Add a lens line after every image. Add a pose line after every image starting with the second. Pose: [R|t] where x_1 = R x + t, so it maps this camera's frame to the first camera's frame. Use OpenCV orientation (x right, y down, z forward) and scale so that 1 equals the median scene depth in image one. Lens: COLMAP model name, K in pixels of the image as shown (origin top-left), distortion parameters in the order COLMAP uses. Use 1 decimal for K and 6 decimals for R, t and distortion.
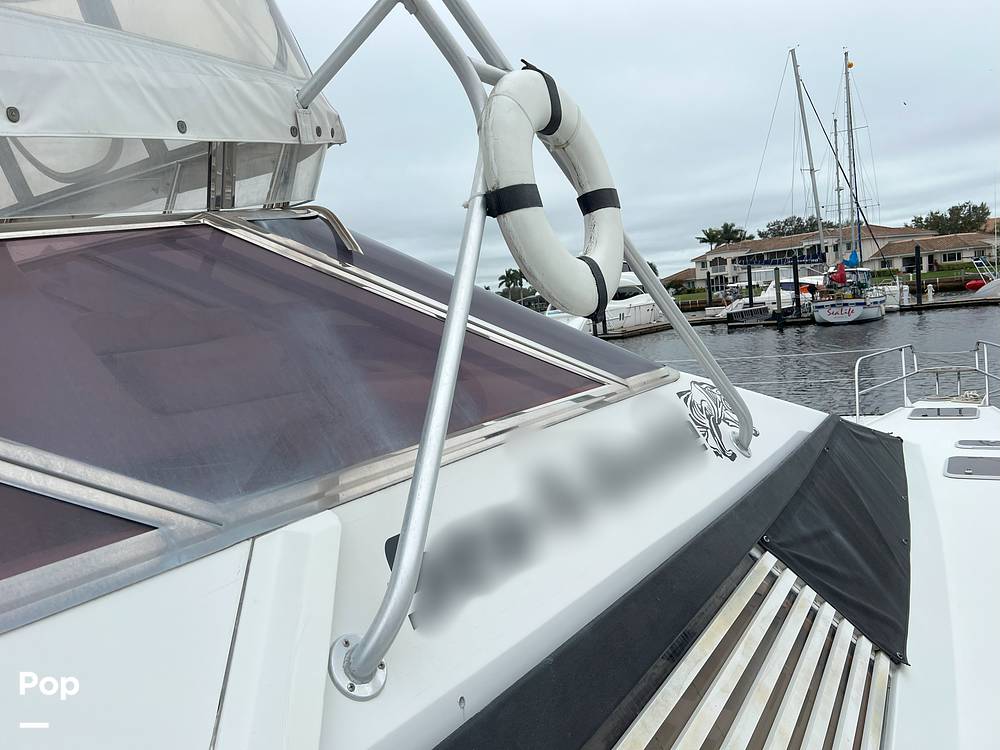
lens RADIAL K [[754.1, 0, 518.4], [0, 754.1, 378.6], [0, 0, 1]] dist [0.056760, -0.065598]
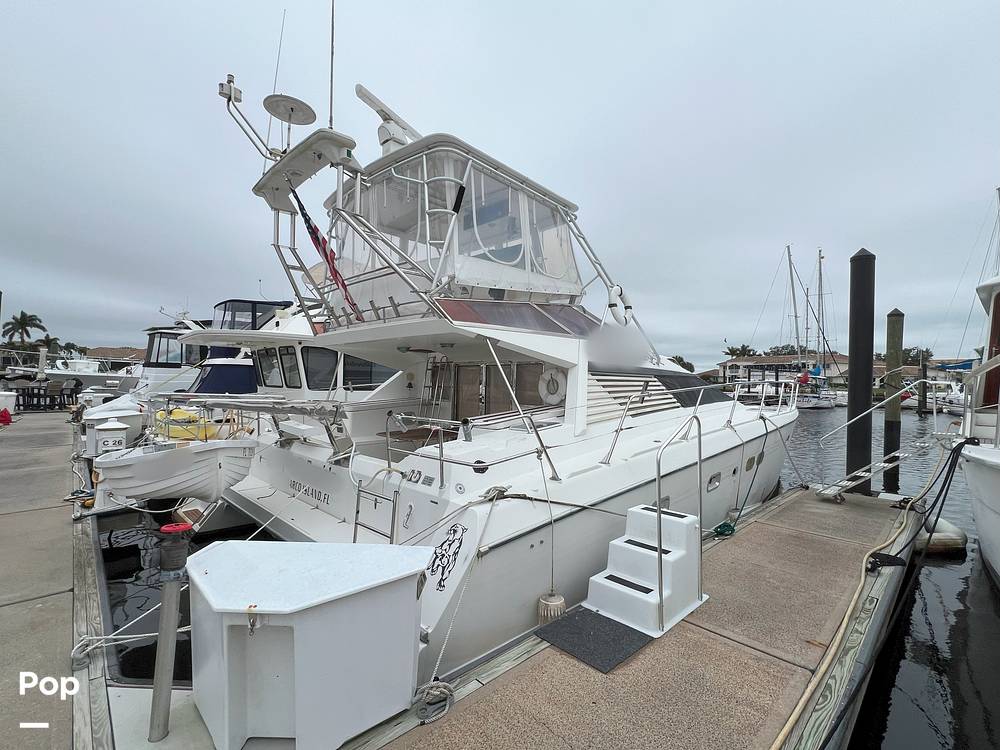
lens RADIAL K [[468.3, 0, 492.4], [0, 468.3, 379.5], [0, 0, 1]] dist [-0.020423, 0.000433]
pose [[0.966065, 0.113228, -0.232159, -0.000191], [-0.134648, 0.987775, -0.078548, 0.037714], [0.220427, 0.107143, 0.969501, -0.136451]]
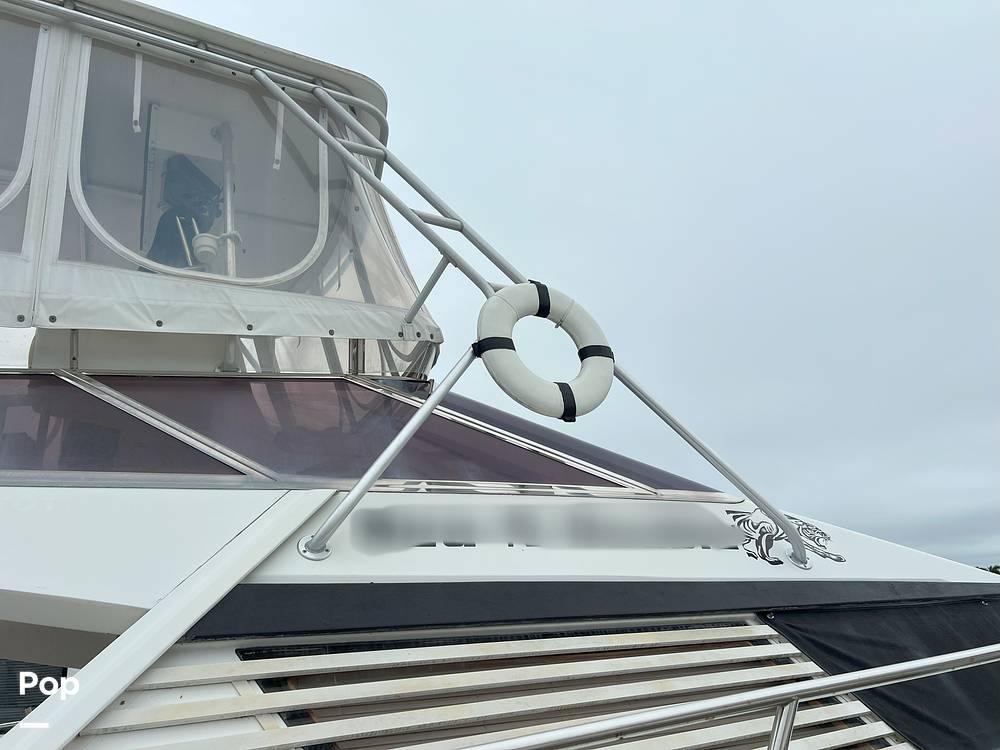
lens RADIAL K [[754.1, 0, 507.0], [0, 754.1, 382.2], [0, 0, 1]] dist [0.056760, -0.065598]
pose [[0.852321, -0.146584, -0.502057, 0.037199], [-0.059530, 0.926496, -0.371567, 0.020225], [0.519619, 0.346582, 0.780946, -0.012230]]
